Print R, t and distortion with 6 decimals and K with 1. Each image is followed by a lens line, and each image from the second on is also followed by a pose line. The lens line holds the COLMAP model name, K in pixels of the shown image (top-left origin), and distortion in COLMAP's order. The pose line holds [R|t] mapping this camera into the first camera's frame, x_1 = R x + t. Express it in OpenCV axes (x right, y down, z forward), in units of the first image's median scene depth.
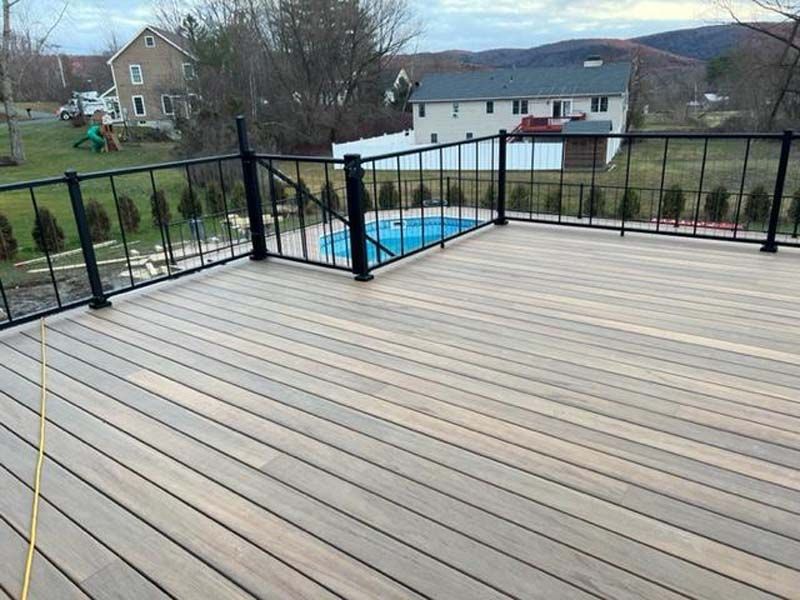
lens RADIAL K [[598.2, 0, 400.1], [0, 598.2, 299.2], [0, 0, 1]] dist [0.013197, 0.003415]
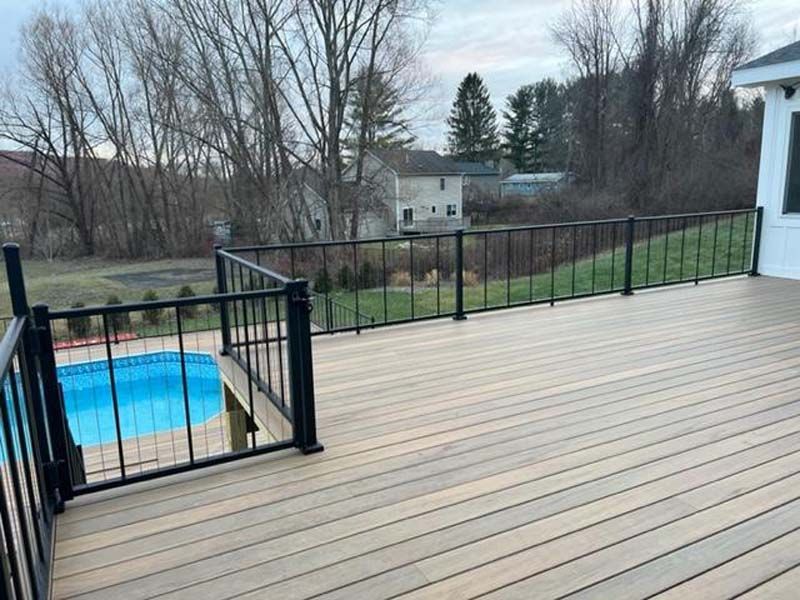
lens RADIAL K [[601.2, 0, 402.0], [0, 601.2, 301.5], [0, 0, 1]] dist [0.039992, -0.003293]
pose [[0.416920, -0.133542, 0.899080, -0.689451], [0.300905, 0.953652, 0.002113, -0.184672], [-0.857691, 0.269657, 0.437780, 0.631404]]
